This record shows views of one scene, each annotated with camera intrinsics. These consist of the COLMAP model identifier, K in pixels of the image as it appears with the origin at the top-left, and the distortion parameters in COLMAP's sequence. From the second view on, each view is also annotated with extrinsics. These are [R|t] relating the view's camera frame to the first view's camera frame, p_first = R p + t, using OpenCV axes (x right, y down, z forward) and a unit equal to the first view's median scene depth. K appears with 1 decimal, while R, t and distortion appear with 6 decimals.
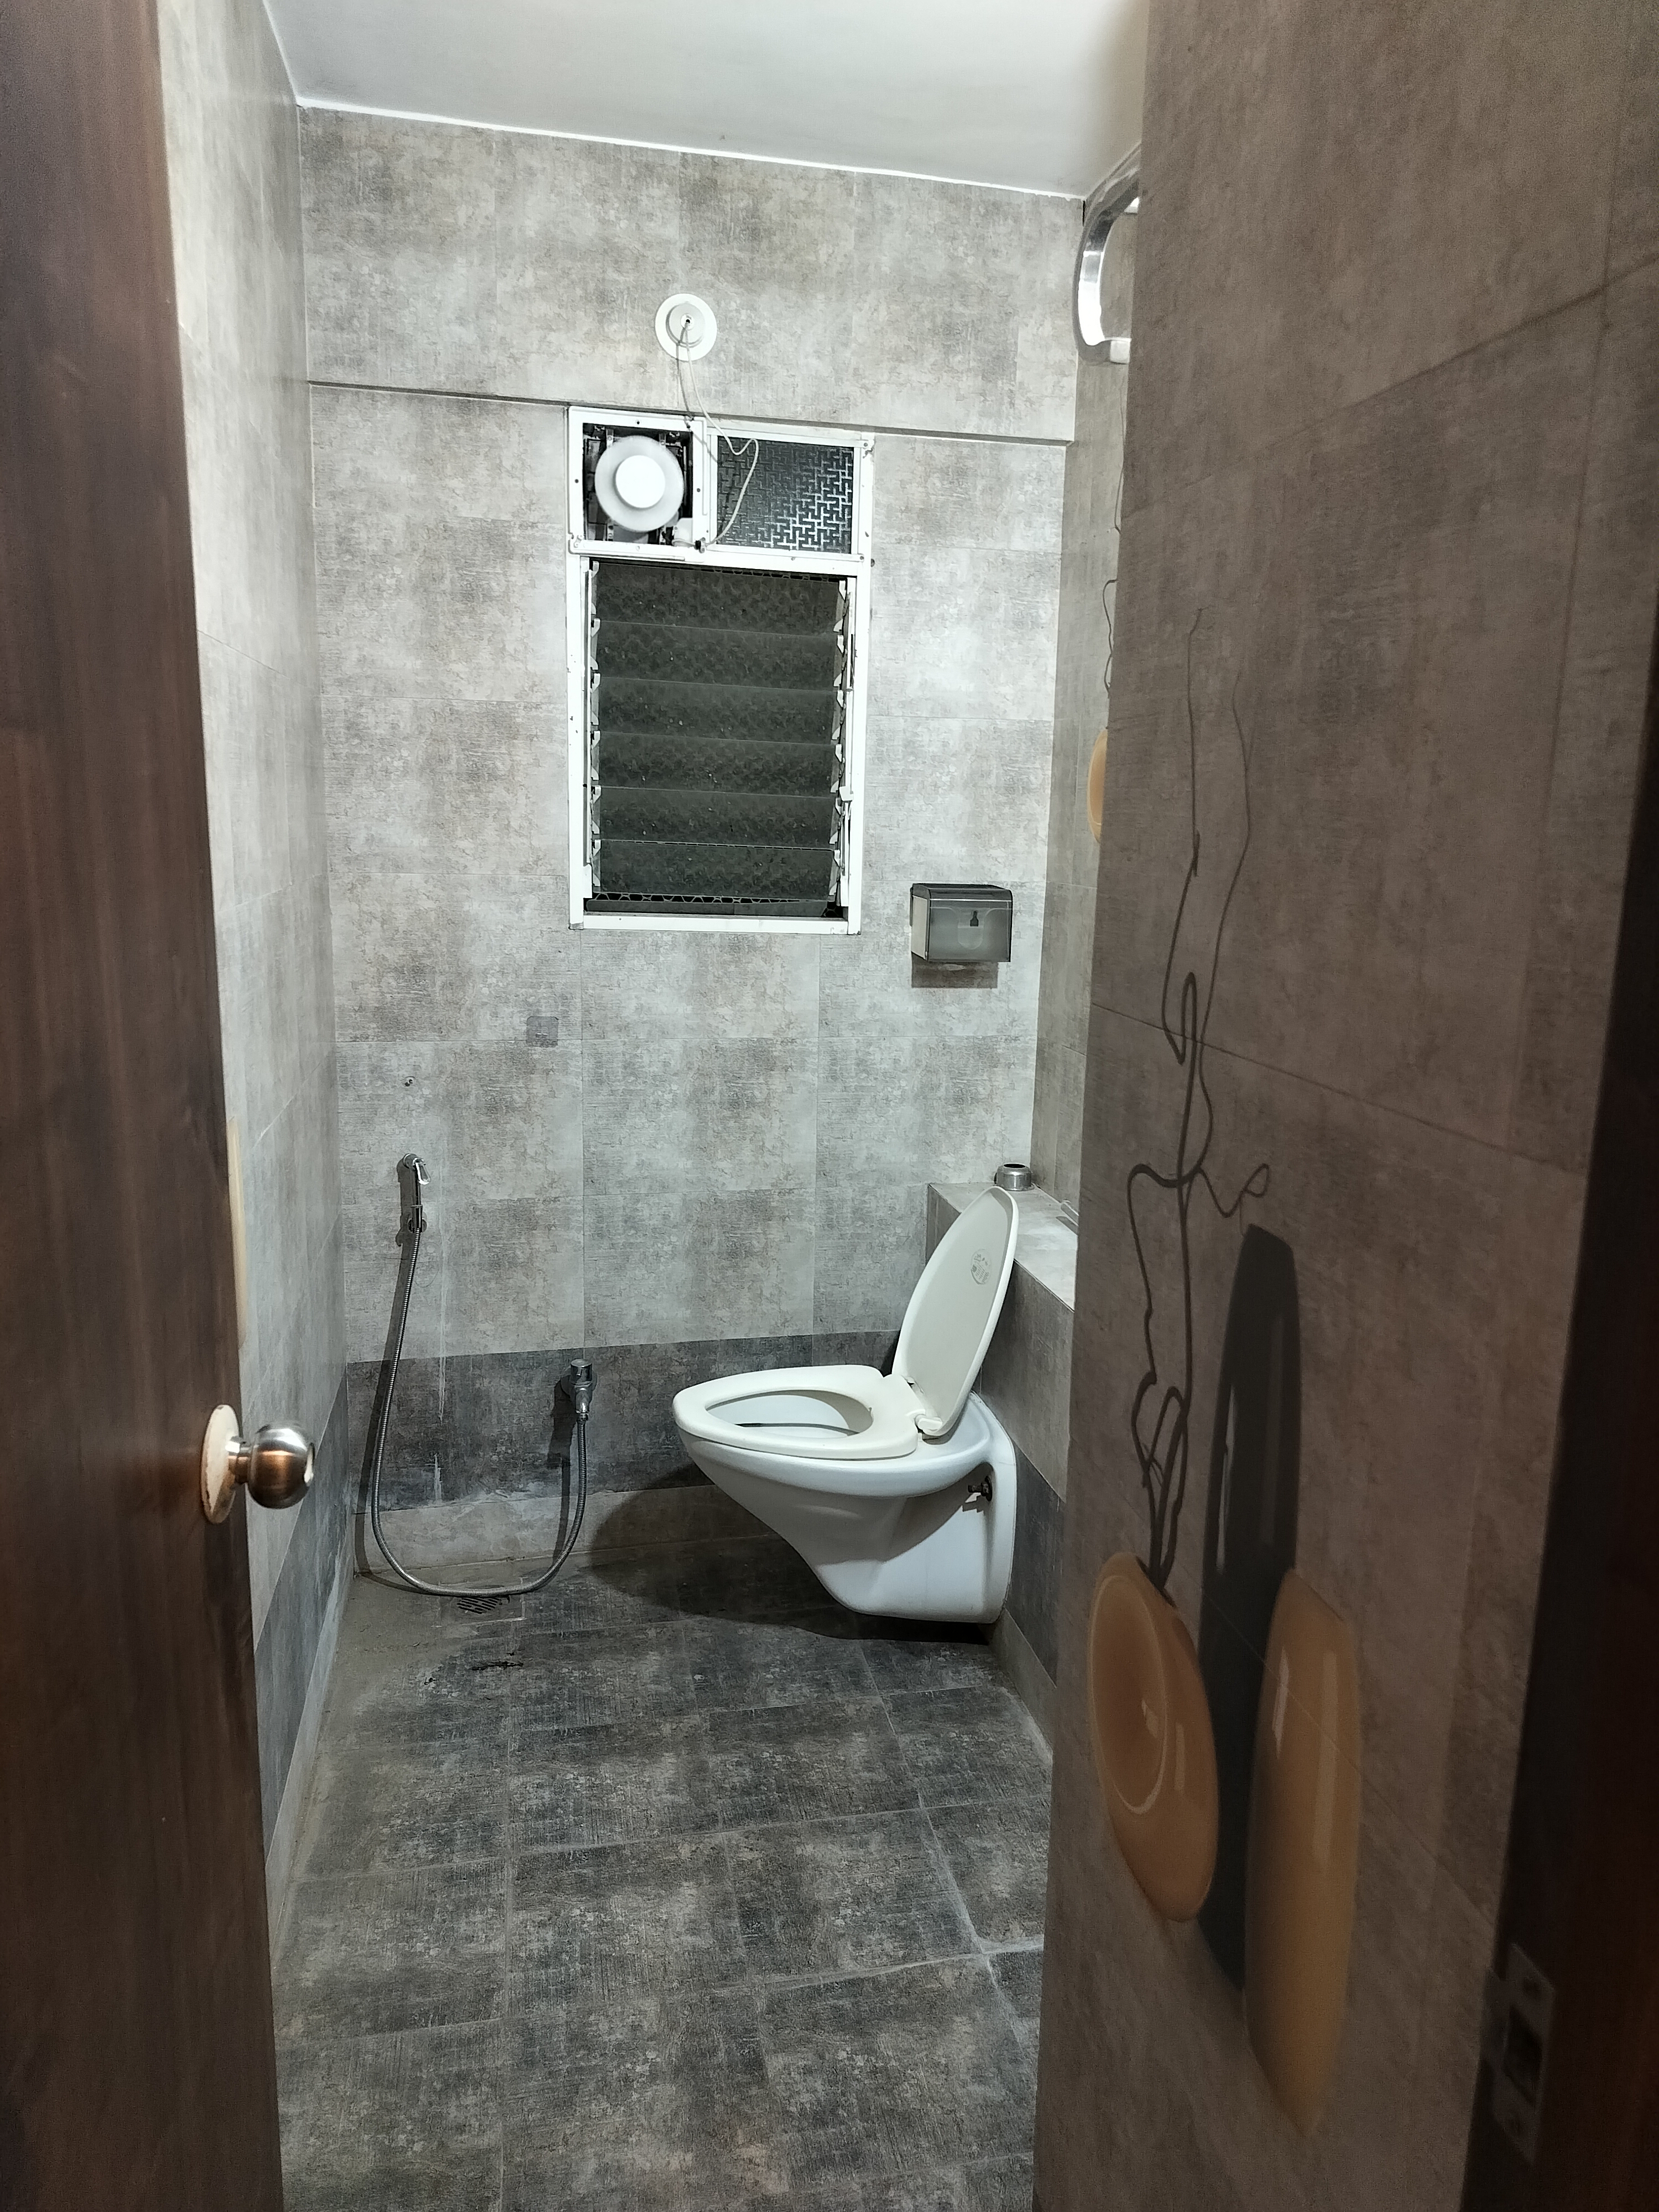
lens RADIAL K [[1574.0, 0, 839.7], [0, 1574.0, 1122.5], [0, 0, 1]] dist [0.056877, -0.060357]
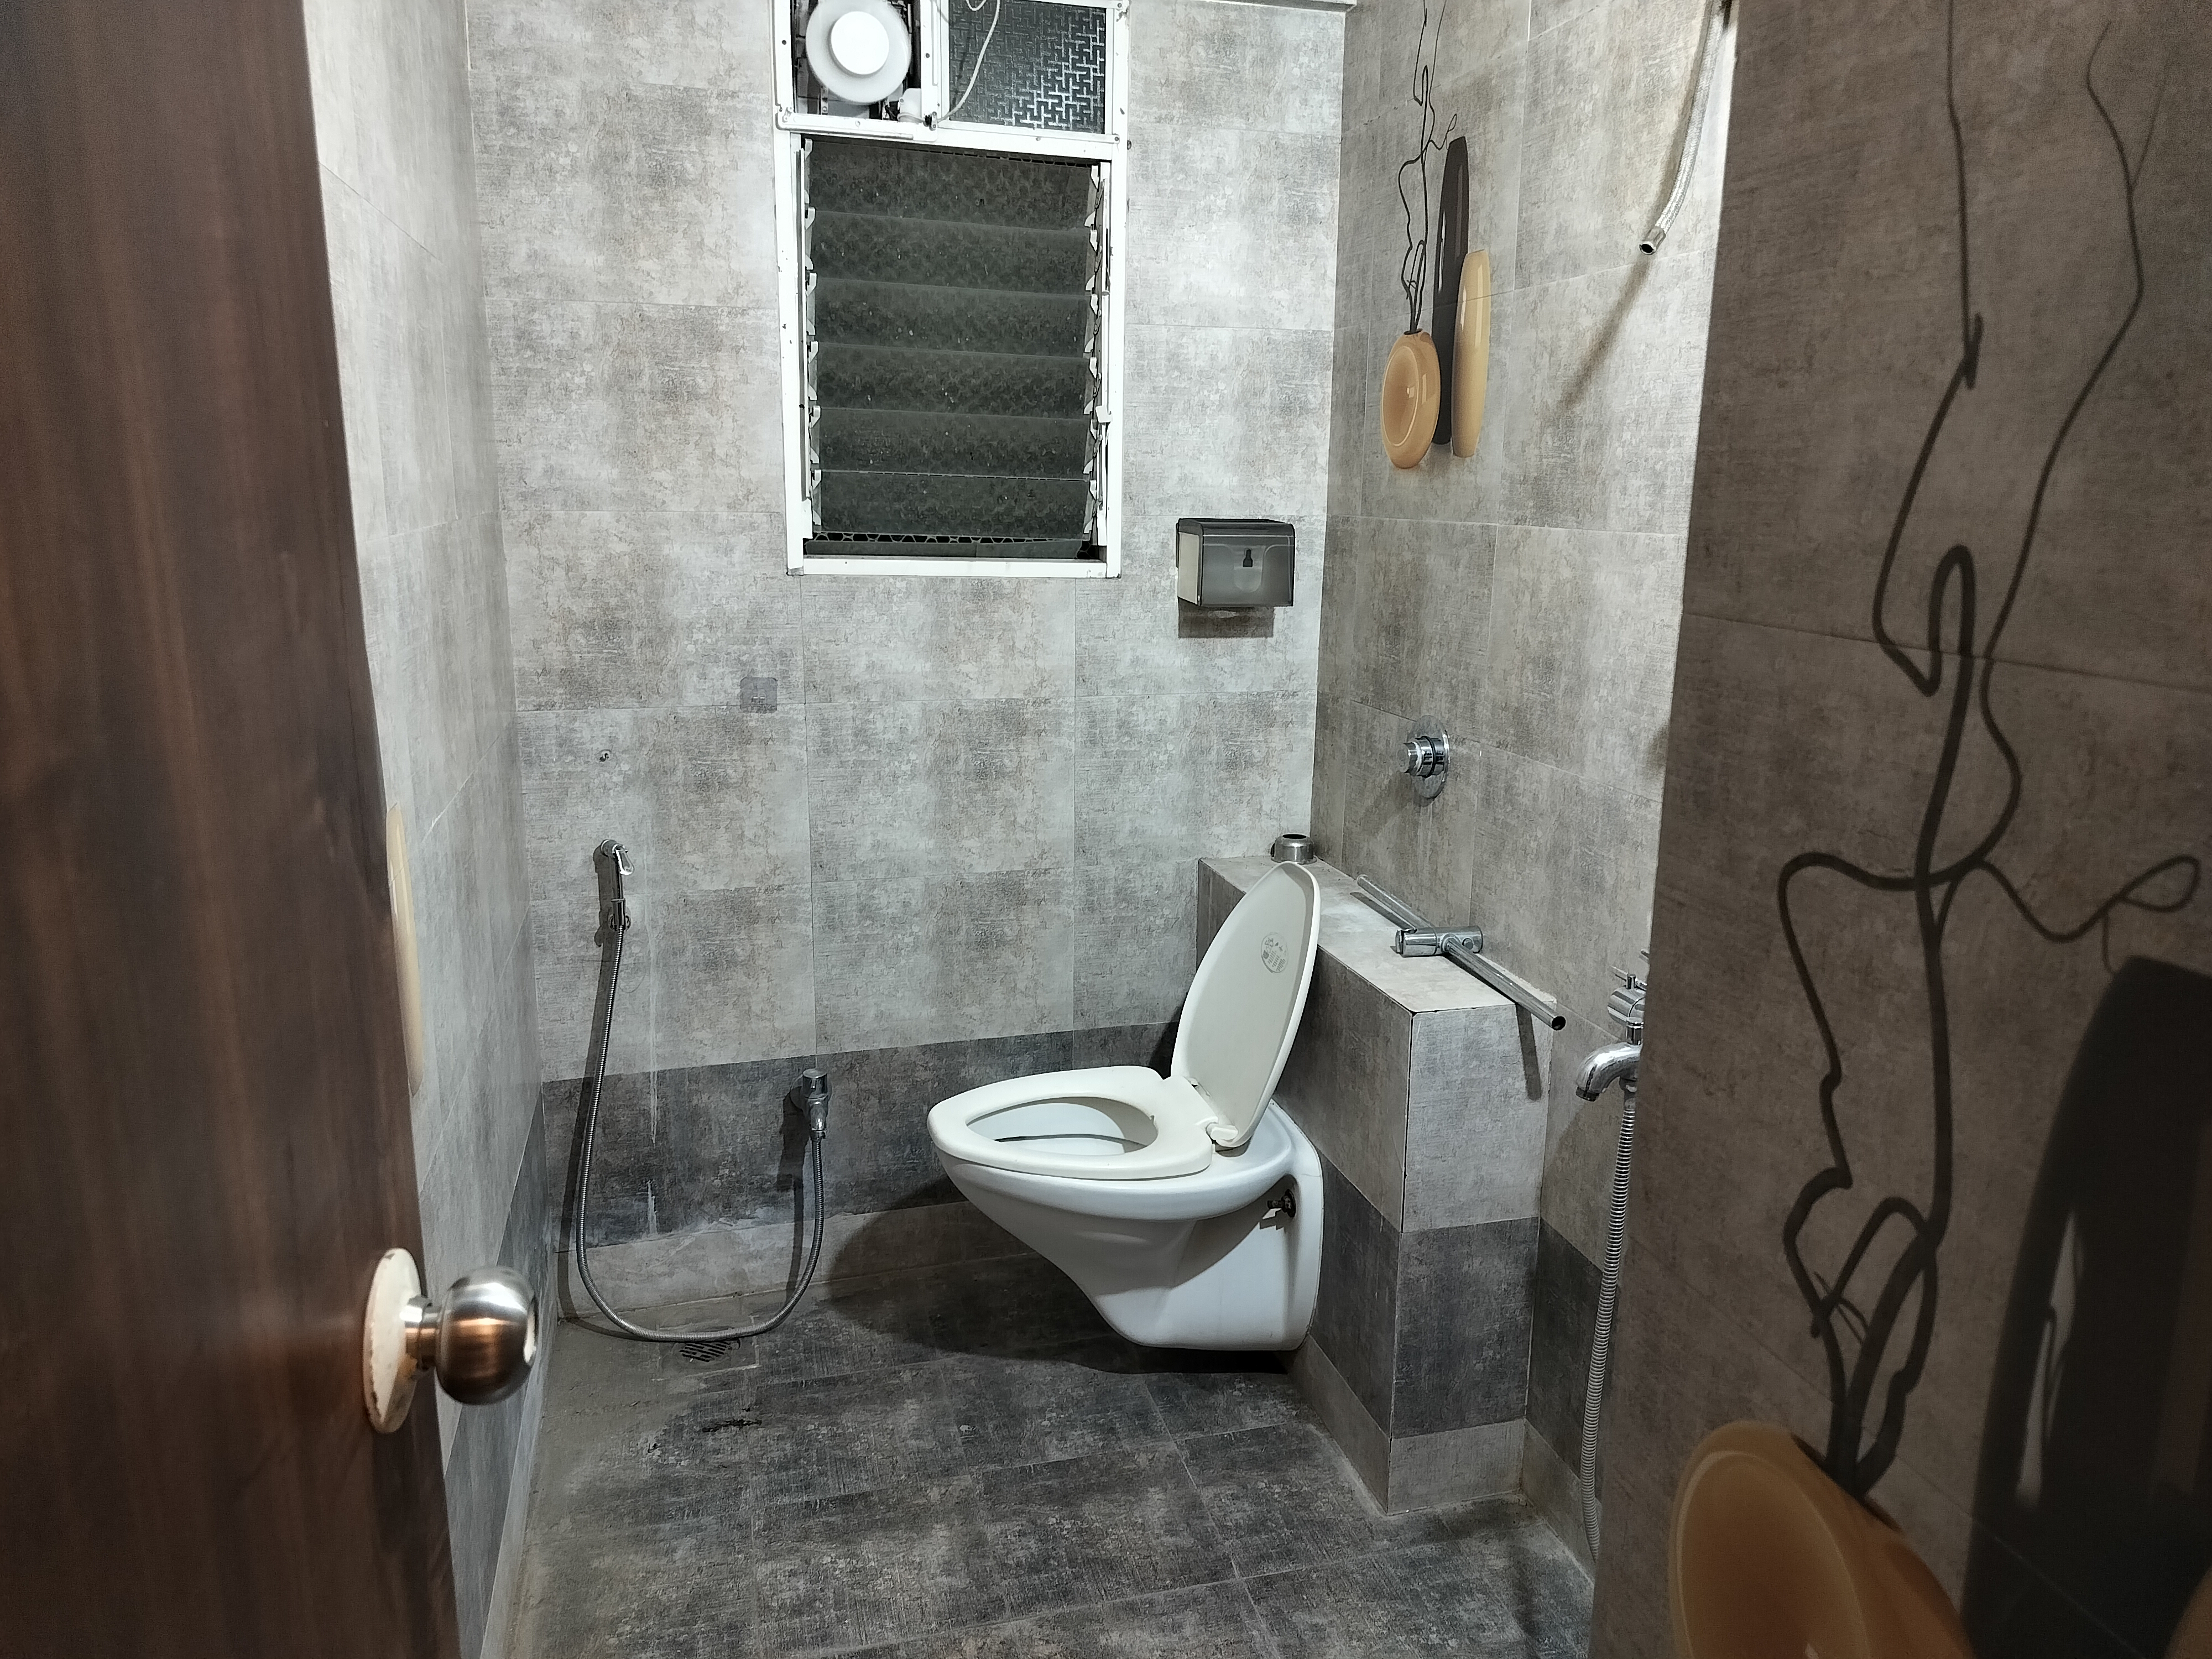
lens RADIAL K [[1574.0, 0, 1118.2], [0, 1574.0, 839.1], [0, 0, 1]] dist [0.056877, -0.060357]
pose [[0.997933, -0.024303, 0.059483, -0.047818], [0.022397, 0.999221, 0.032503, -0.002436], [-0.060227, -0.031104, 0.997700, 0.126826]]
